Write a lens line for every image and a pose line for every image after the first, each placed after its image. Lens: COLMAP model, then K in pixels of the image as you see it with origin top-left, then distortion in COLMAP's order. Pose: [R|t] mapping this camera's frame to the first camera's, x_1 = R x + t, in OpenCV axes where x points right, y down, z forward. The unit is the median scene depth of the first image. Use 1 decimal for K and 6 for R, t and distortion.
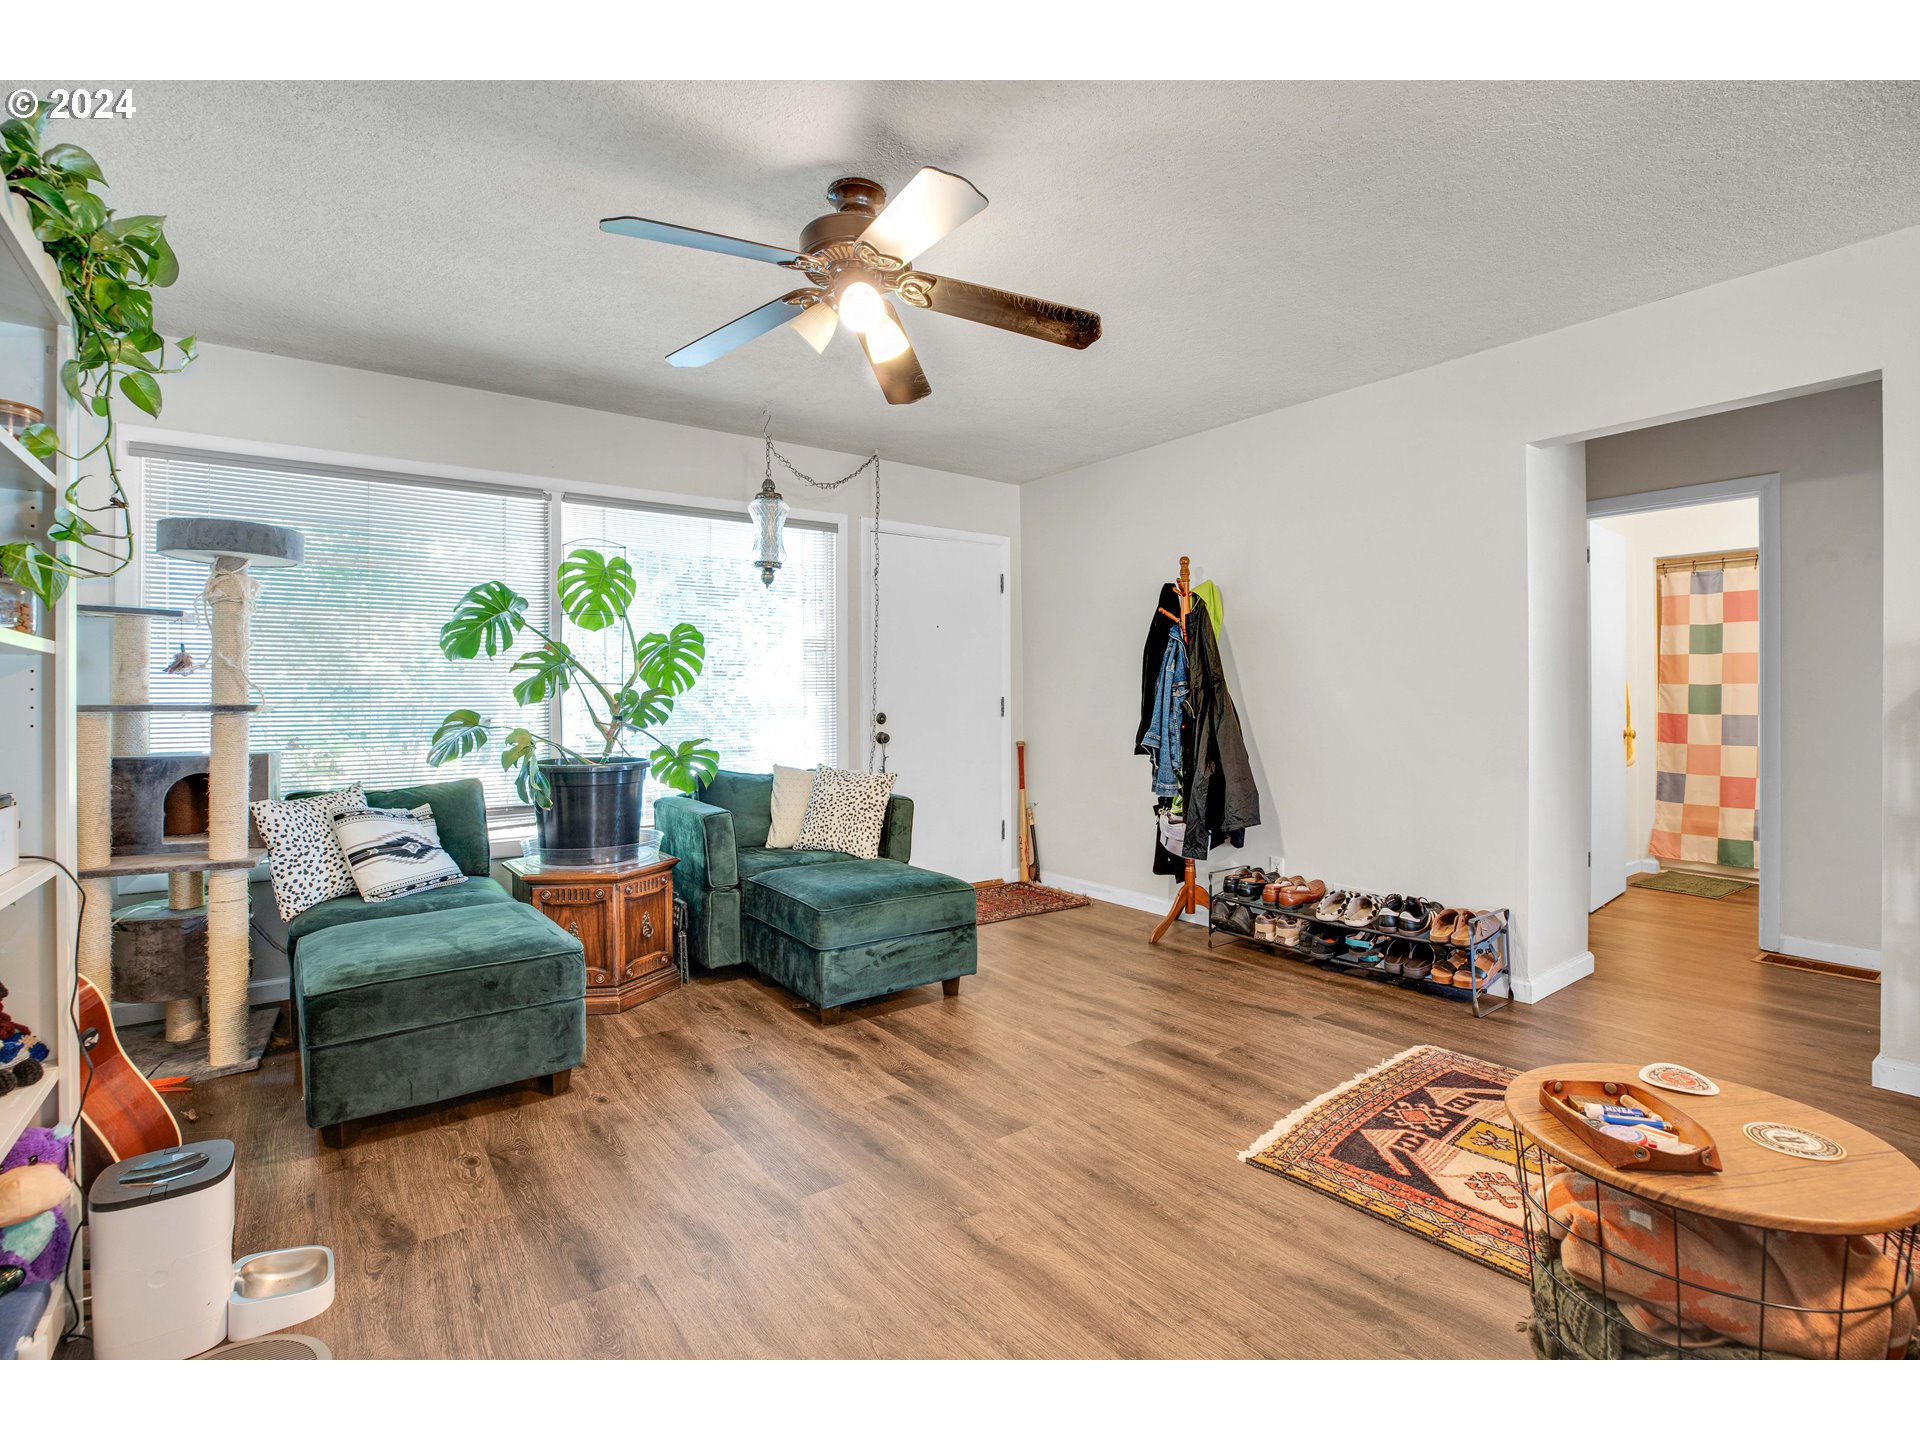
lens RADIAL K [[910.7, 0, 960.0], [0, 910.7, 720.0], [0, 0, 1]] dist [-0.020784, 0.001253]
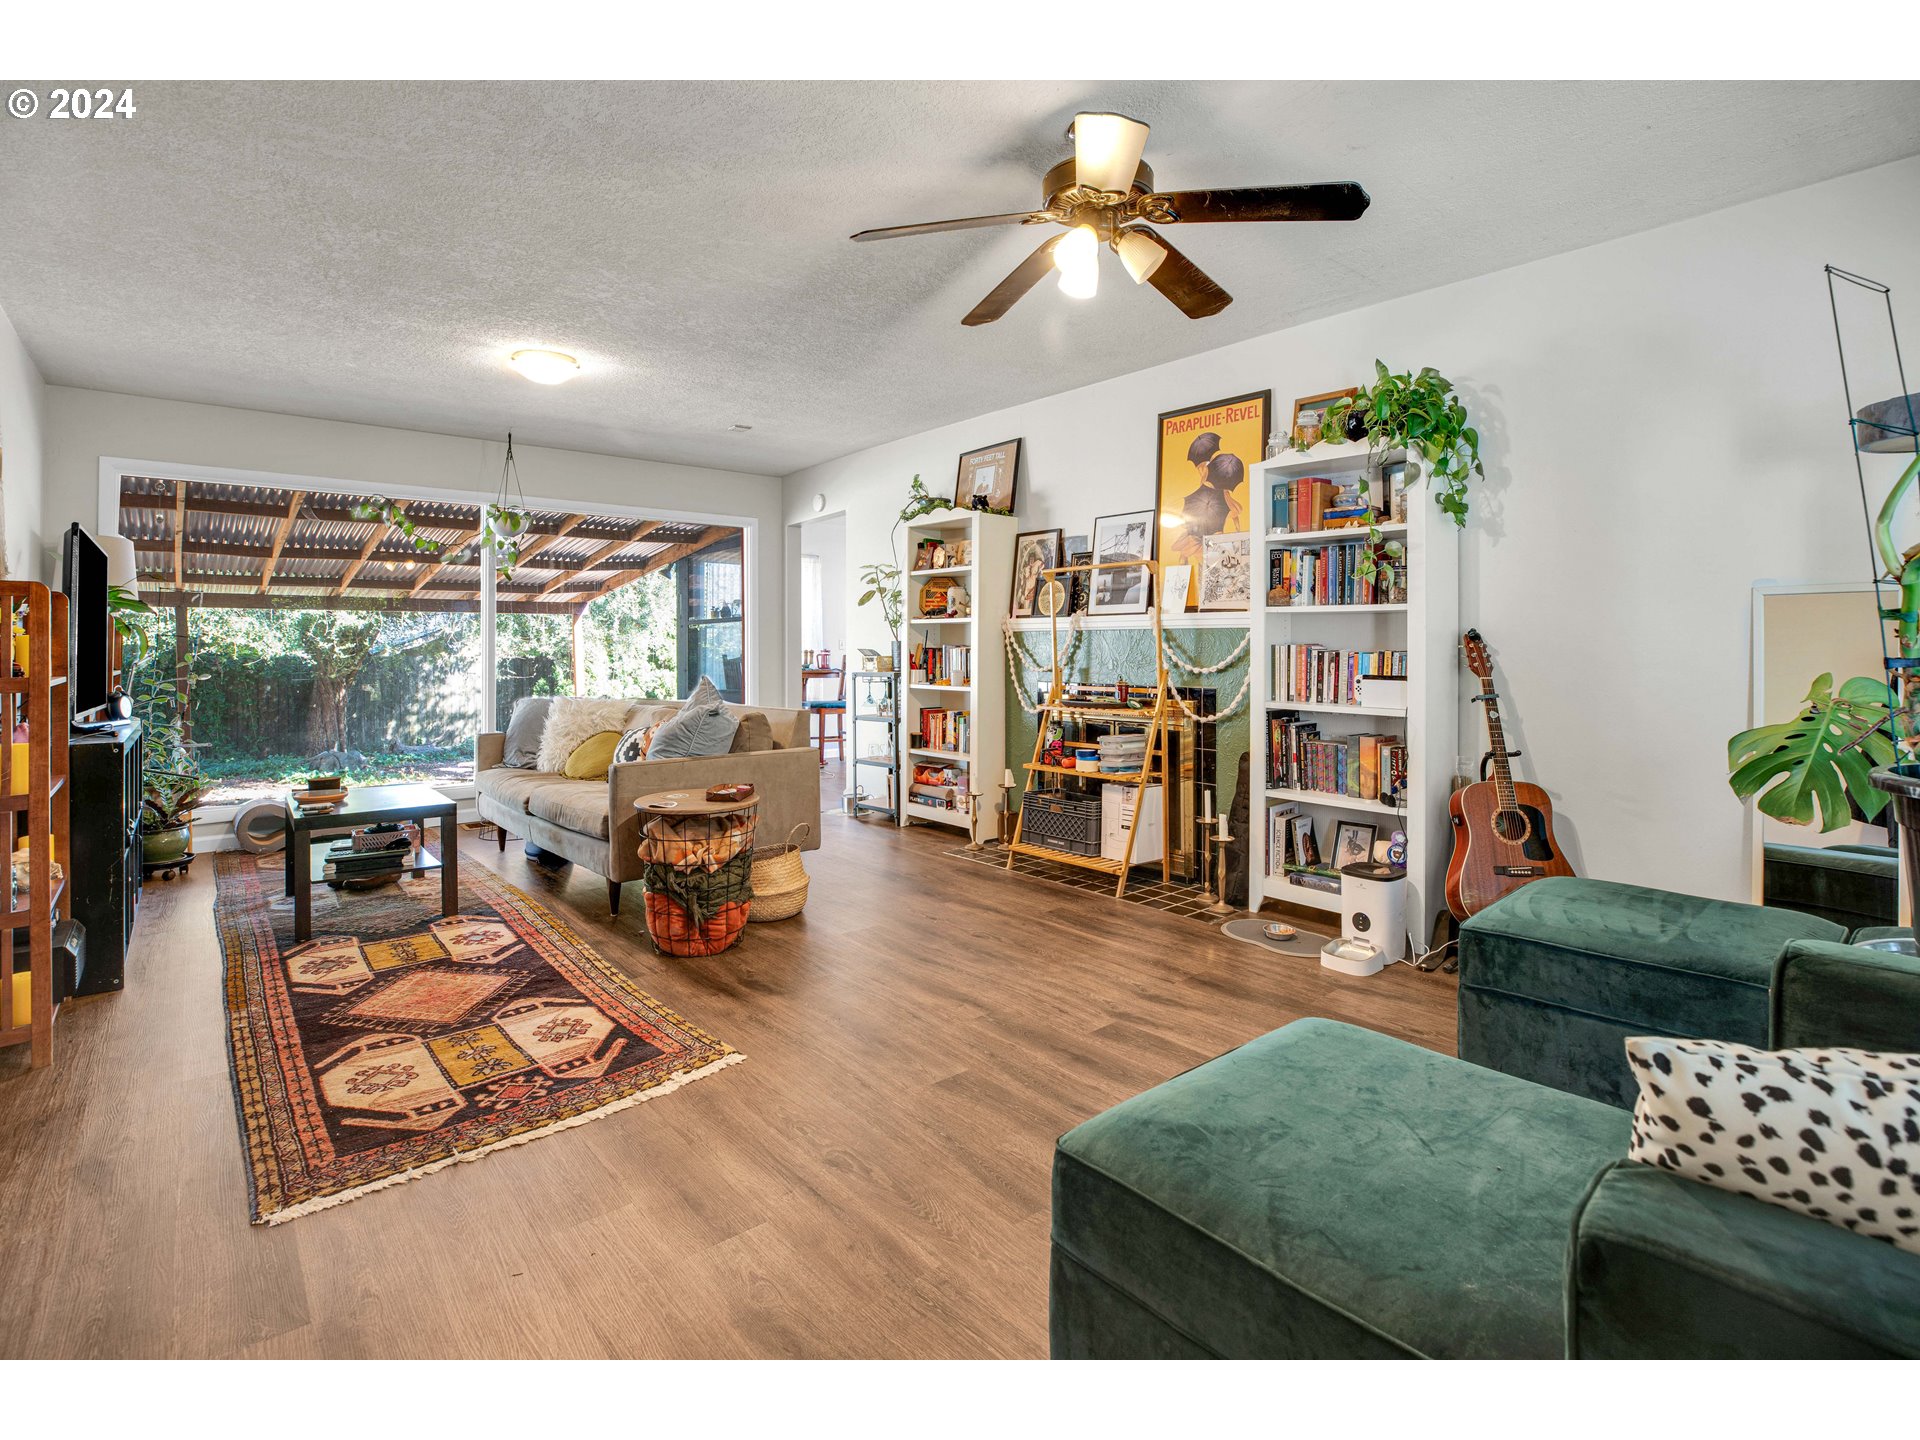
lens RADIAL K [[910.7, 0, 960.0], [0, 910.7, 720.0], [0, 0, 1]] dist [-0.020784, 0.001253]
pose [[-0.997635, 0.017714, -0.066407, 0.102141], [0.010892, 0.994753, 0.101729, -0.026717], [0.067861, 0.100765, -0.992593, 1.831576]]
